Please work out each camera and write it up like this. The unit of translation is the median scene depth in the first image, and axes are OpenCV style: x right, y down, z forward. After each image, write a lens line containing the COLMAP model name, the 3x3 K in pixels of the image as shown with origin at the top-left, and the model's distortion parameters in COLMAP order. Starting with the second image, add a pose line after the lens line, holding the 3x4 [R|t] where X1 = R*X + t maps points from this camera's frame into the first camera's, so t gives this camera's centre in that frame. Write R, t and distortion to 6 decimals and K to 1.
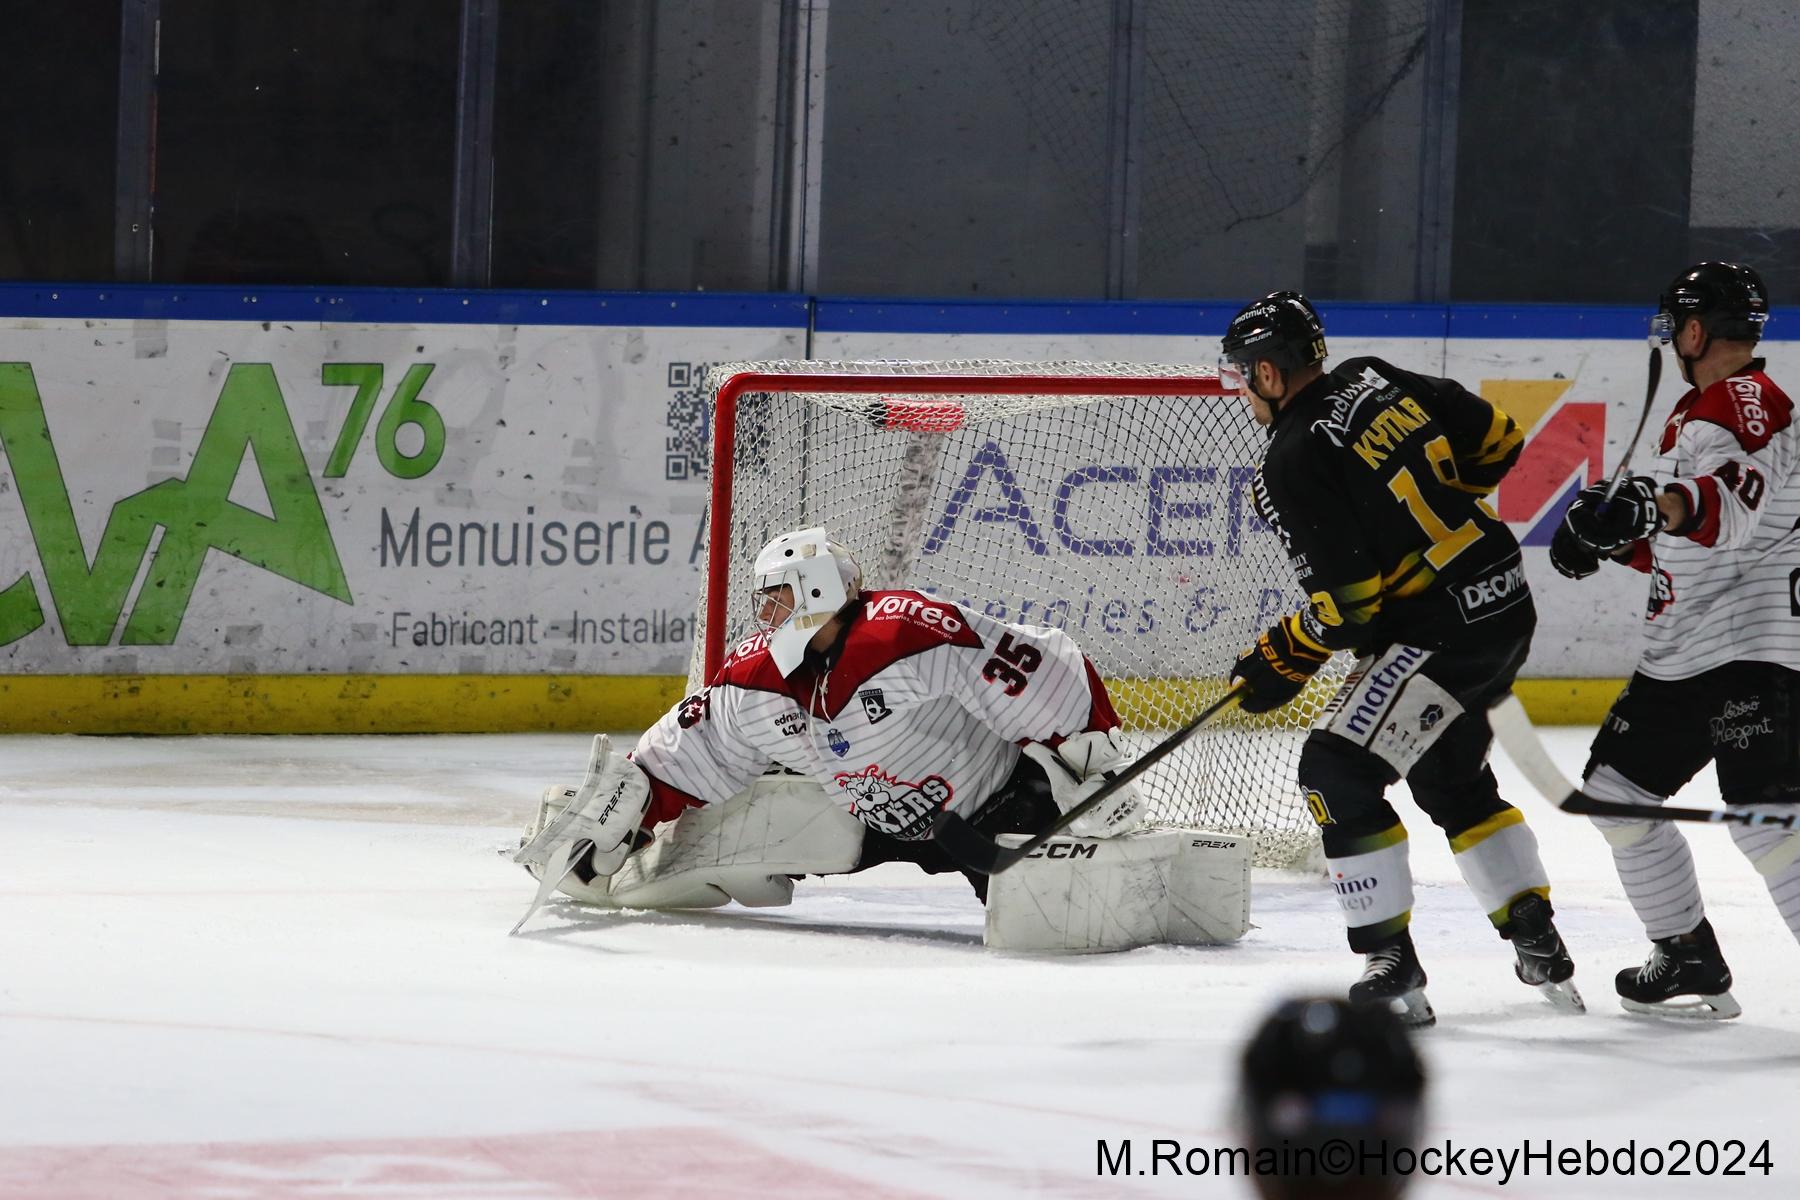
lens RADIAL K [[10913.4, 0, 968.2], [0, 10913.4, 513.4], [0, 0, 1]] dist [0.525281, 22.703813]
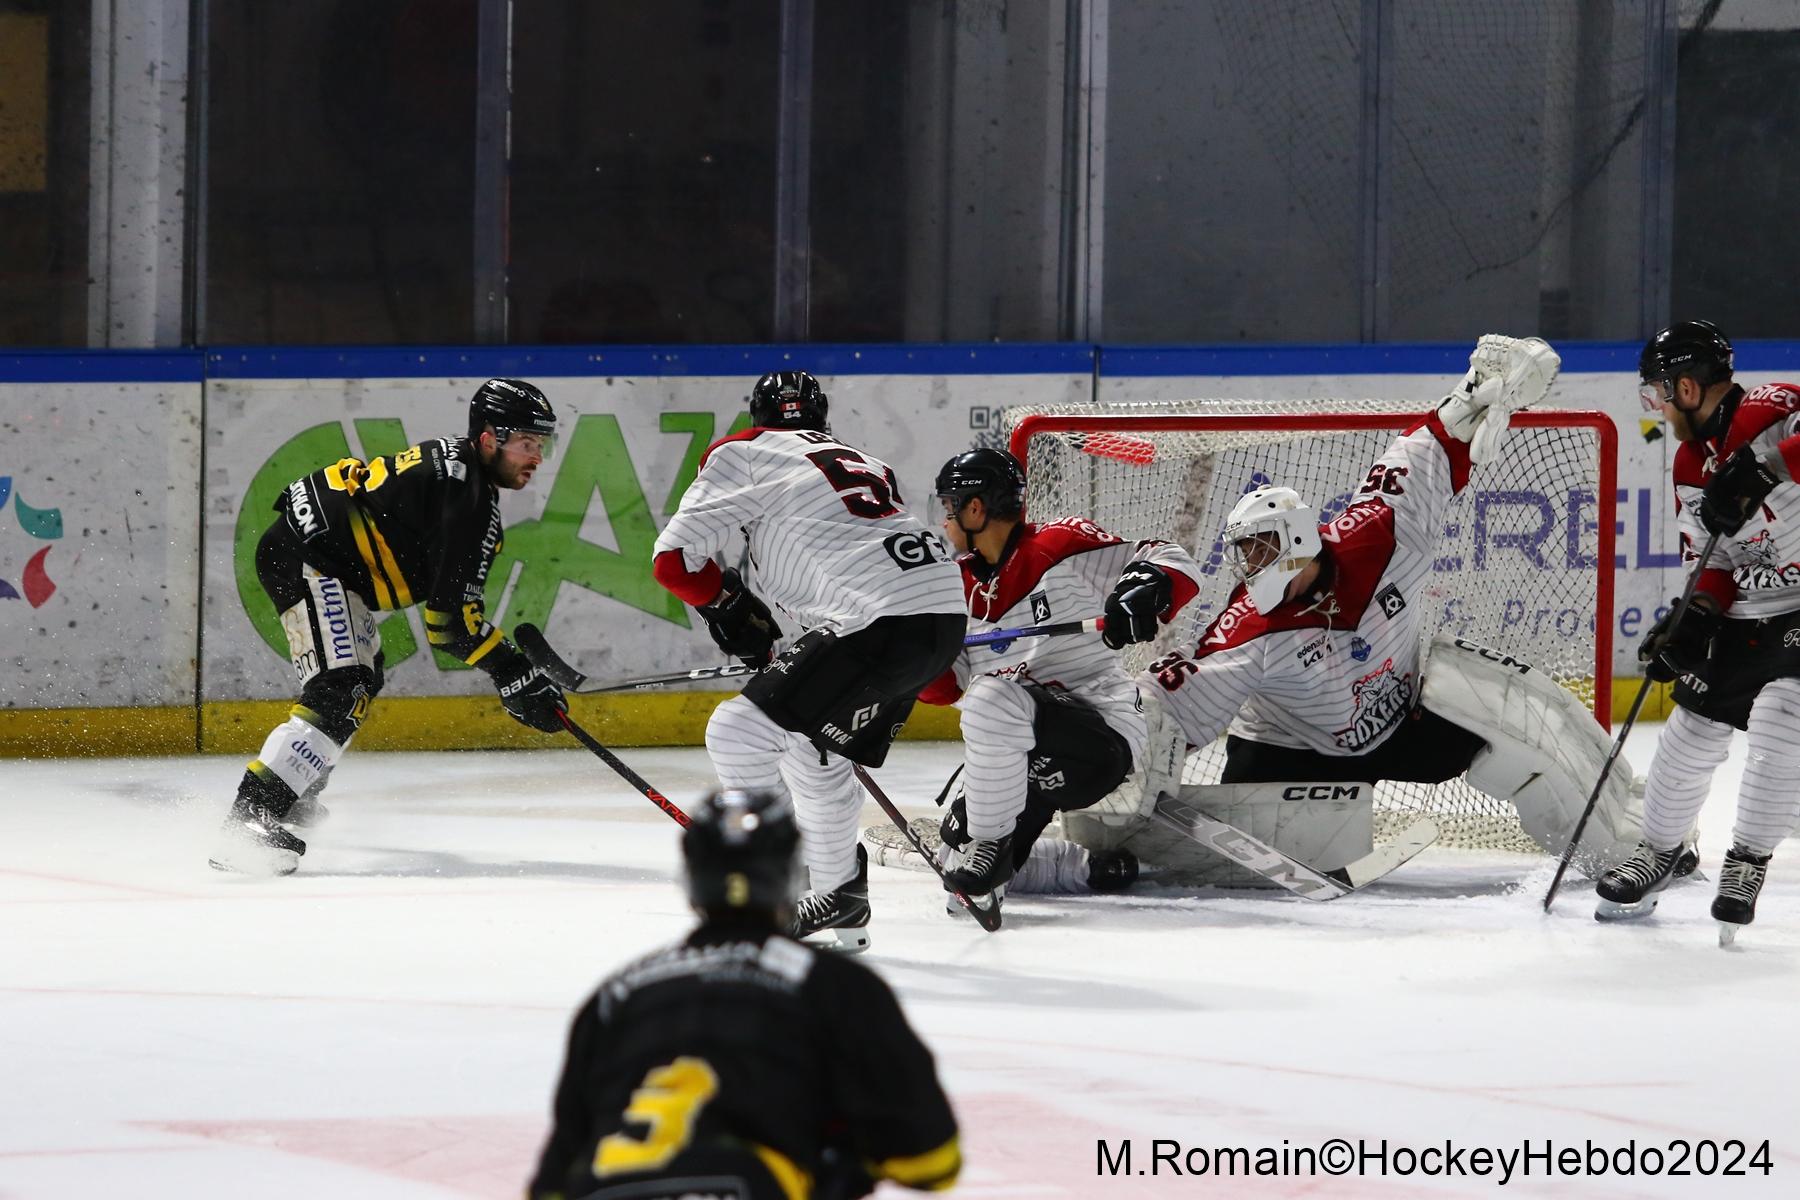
lens RADIAL K [[10913.4, 0, 968.2], [0, 10913.4, 513.4], [0, 0, 1]] dist [0.525281, 22.703813]
pose [[0.999533, -0.018628, -0.024227, -0.000725], [0.018568, 0.999824, -0.002689, 0.000041], [0.024273, 0.002238, 0.999703, -0.116353]]
